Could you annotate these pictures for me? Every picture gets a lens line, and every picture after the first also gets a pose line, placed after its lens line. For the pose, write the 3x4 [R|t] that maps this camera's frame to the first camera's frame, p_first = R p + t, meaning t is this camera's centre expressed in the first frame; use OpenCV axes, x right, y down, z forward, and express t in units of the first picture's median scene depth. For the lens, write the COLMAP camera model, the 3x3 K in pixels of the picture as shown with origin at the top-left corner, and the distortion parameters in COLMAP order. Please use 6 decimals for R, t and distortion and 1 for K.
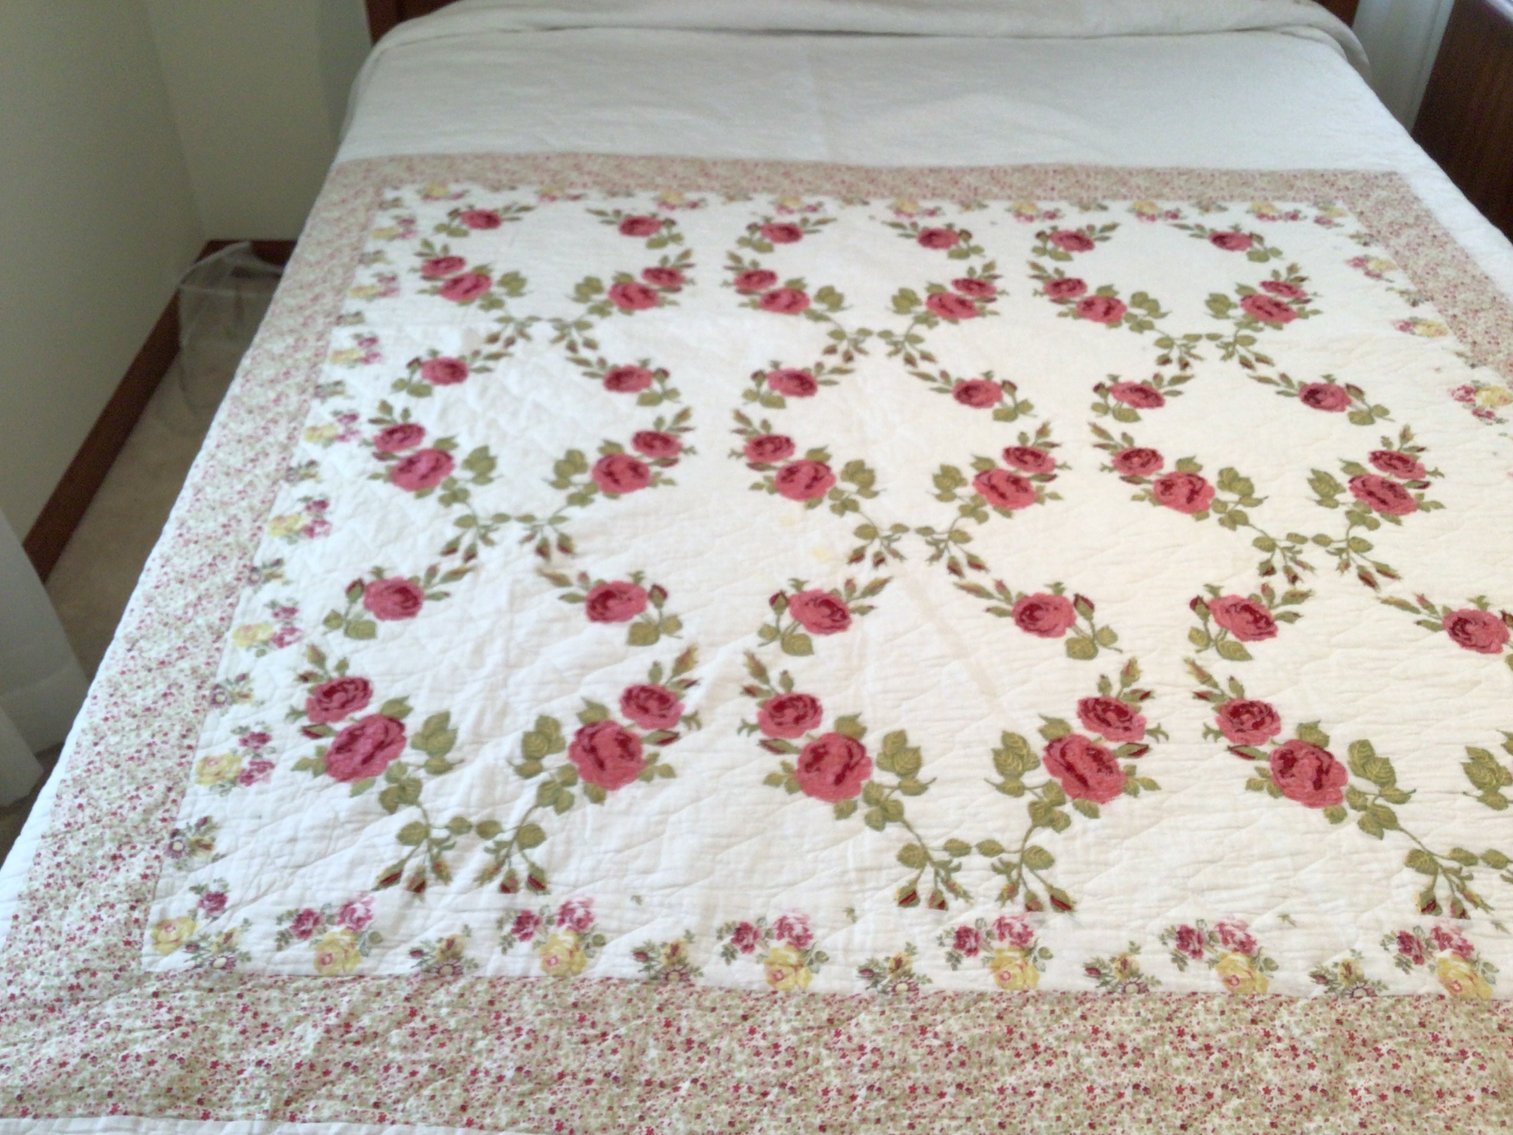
lens RADIAL K [[1560.1, 0, 753.3], [0, 1560.1, 609.0], [0, 0, 1]] dist [0.156237, -0.470954]
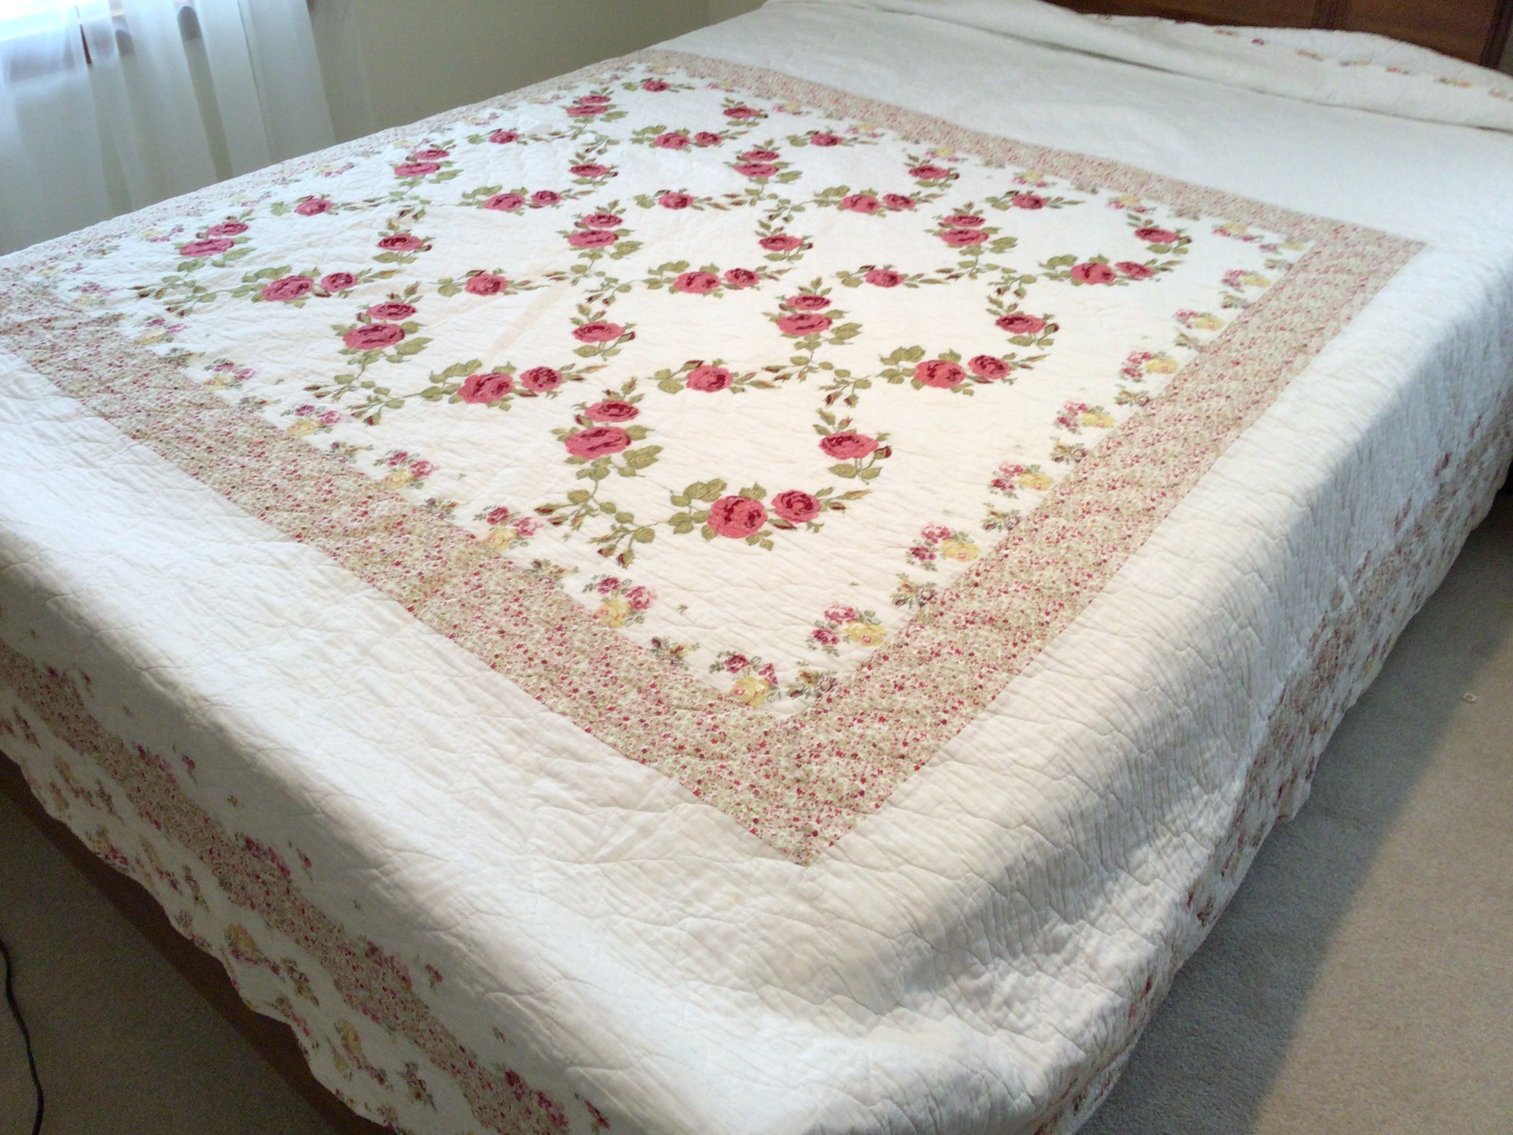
lens RADIAL K [[1356.3, 0, 755.9], [0, 1356.3, 452.9], [0, 0, 1]] dist [0.137666, -0.276332]
pose [[0.778210, 0.332386, -0.532831, 1.025536], [-0.383429, 0.923431, 0.016041, 0.031490], [0.497365, 0.191820, 0.846069, -0.009915]]
